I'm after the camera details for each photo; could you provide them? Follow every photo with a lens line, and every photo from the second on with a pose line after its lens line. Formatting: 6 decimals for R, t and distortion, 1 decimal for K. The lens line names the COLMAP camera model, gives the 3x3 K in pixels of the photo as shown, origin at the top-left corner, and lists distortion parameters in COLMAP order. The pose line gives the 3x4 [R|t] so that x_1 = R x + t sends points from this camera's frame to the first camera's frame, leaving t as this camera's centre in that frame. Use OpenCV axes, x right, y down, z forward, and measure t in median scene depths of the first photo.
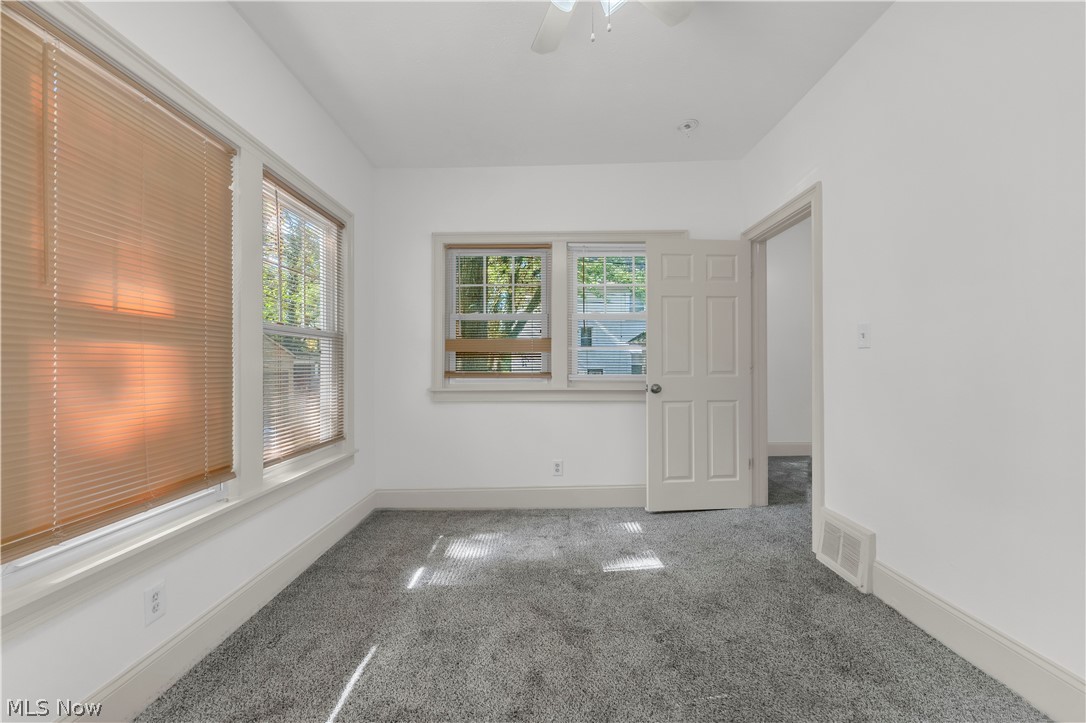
lens RADIAL K [[443.7, 0, 543.0], [0, 443.7, 361.5], [0, 0, 1]] dist [-0.000180, 0.000246]
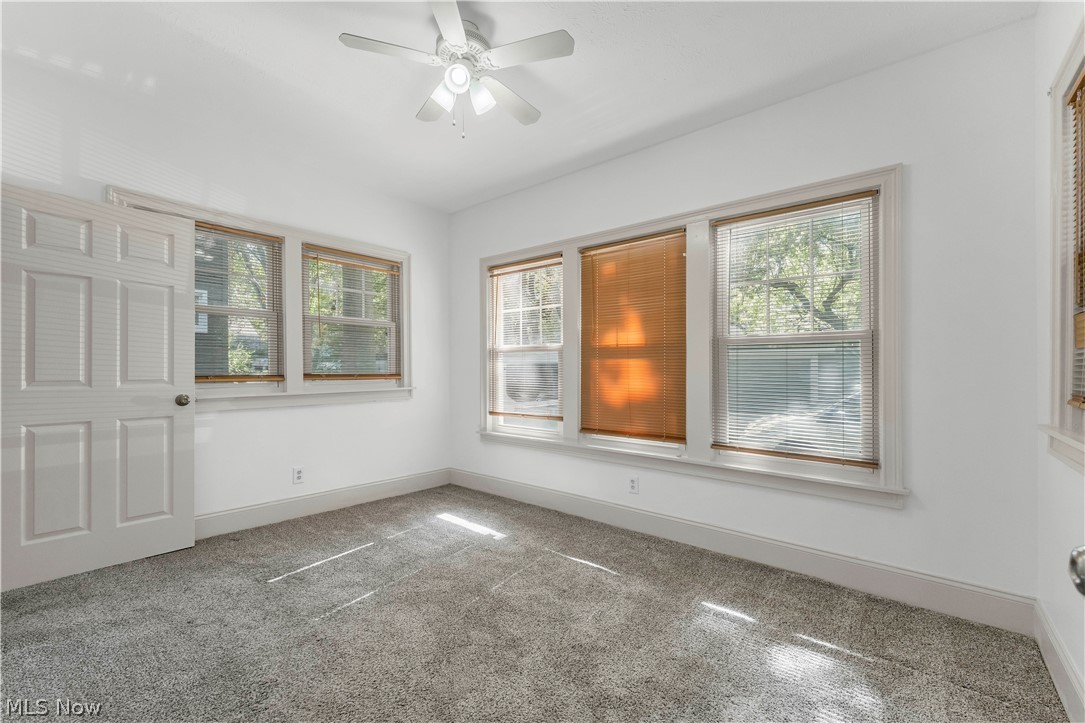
lens RADIAL K [[440.9, 0, 544.0], [0, 440.9, 365.3], [0, 0, 1]] dist [0.000523, -0.000136]
pose [[-0.631092, 0.001167, -0.775707, 0.834343], [0.005308, 0.999982, -0.002813, -0.007582], [0.775690, -0.005893, -0.631087, 1.688734]]
